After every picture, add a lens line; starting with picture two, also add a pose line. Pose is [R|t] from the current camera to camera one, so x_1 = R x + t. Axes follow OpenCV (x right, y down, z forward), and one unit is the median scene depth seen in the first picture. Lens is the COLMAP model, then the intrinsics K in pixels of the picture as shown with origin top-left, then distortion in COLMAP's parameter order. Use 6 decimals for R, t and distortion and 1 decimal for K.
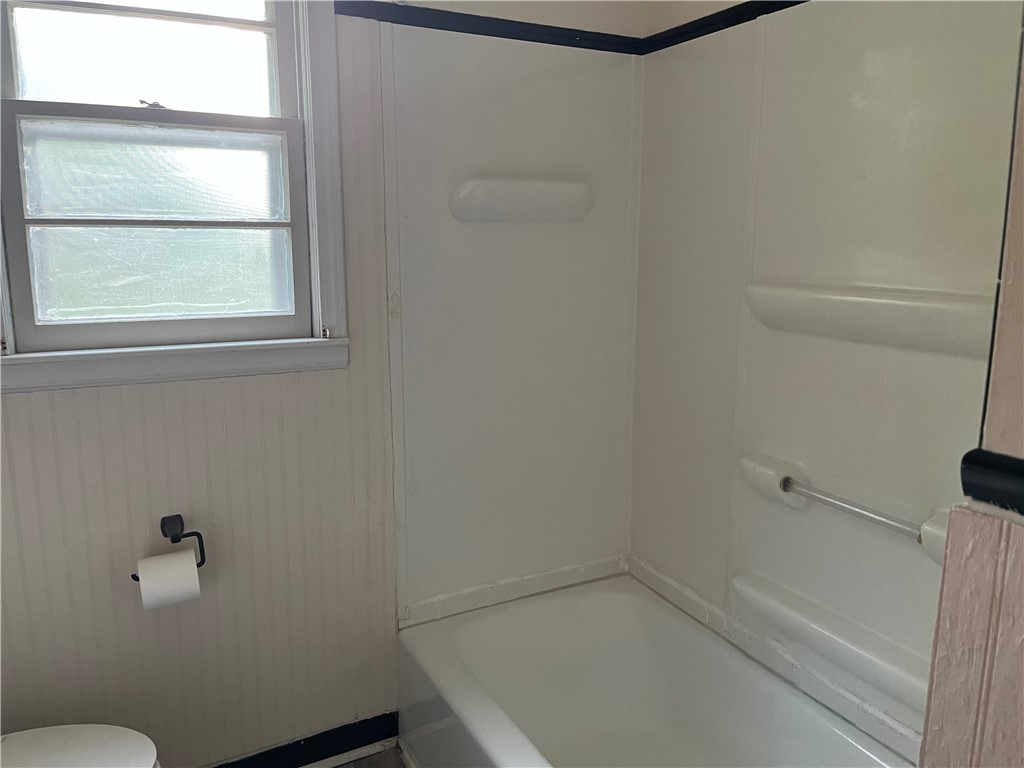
lens RADIAL K [[787.1, 0, 516.1], [0, 787.1, 378.6], [0, 0, 1]] dist [0.059421, -0.072760]
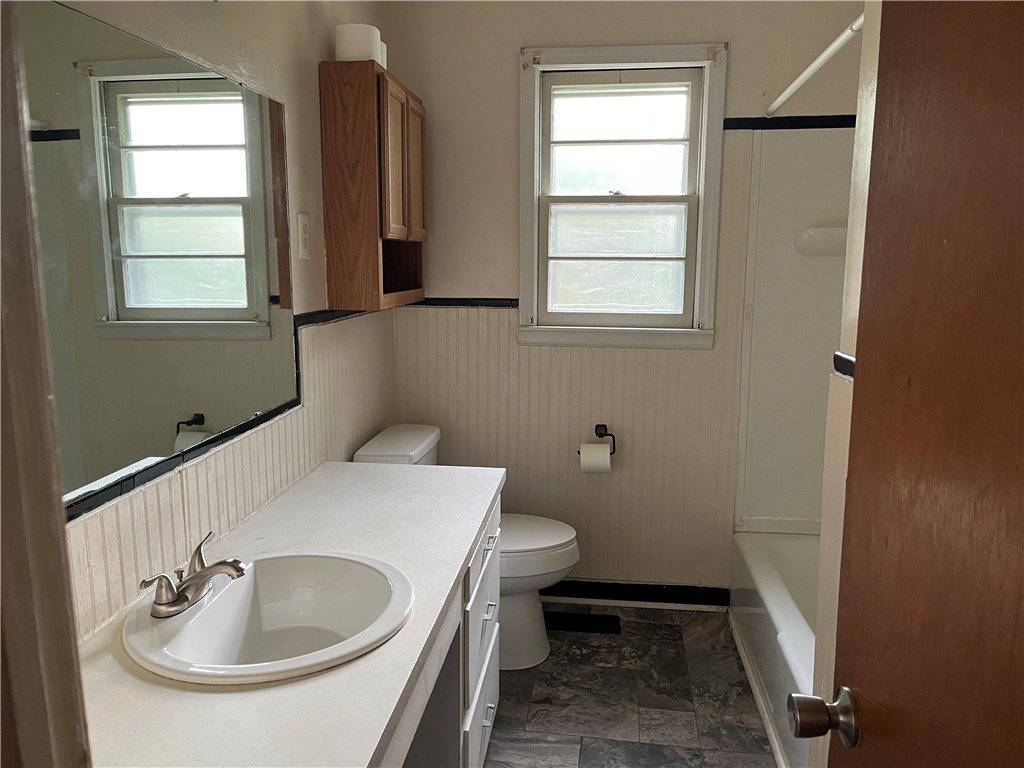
lens RADIAL K [[787.1, 0, 515.4], [0, 787.1, 385.2], [0, 0, 1]] dist [0.059421, -0.072760]
pose [[0.820327, 0.093639, -0.564176, 0.389857], [-0.107963, 0.994123, 0.008019, 0.094266], [0.561611, 0.054332, 0.825616, -0.555540]]
